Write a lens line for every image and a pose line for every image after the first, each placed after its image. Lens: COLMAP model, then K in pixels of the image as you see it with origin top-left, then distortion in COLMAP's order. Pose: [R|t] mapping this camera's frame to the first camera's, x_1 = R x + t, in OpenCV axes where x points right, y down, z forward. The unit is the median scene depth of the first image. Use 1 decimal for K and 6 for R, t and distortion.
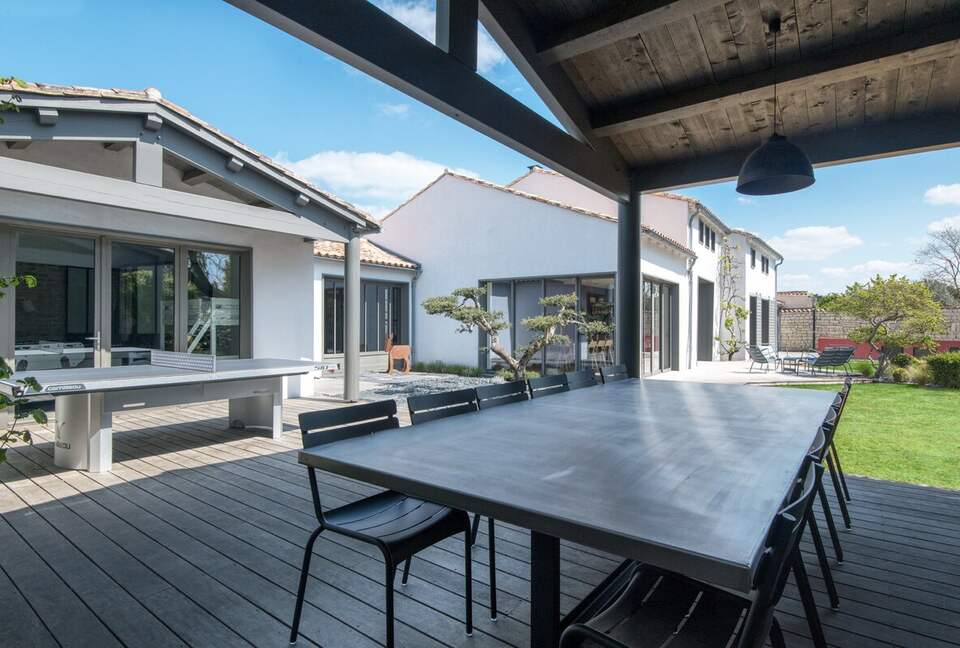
lens RADIAL K [[504.2, 0, 480.6], [0, 504.2, 321.3], [0, 0, 1]] dist [-0.002941, -0.001448]
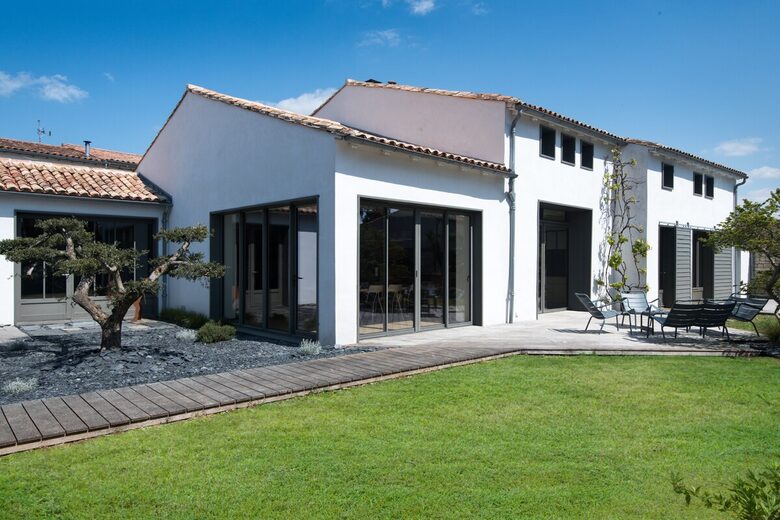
lens RADIAL K [[470.6, 0, 387.9], [0, 470.6, 260.6], [0, 0, 1]] dist [0.005766, 0.001516]
pose [[0.966640, -0.003420, -0.256117, 0.425261], [0.004422, 0.999985, 0.003336, -0.002544], [0.256102, -0.004357, 0.966640, 0.272137]]
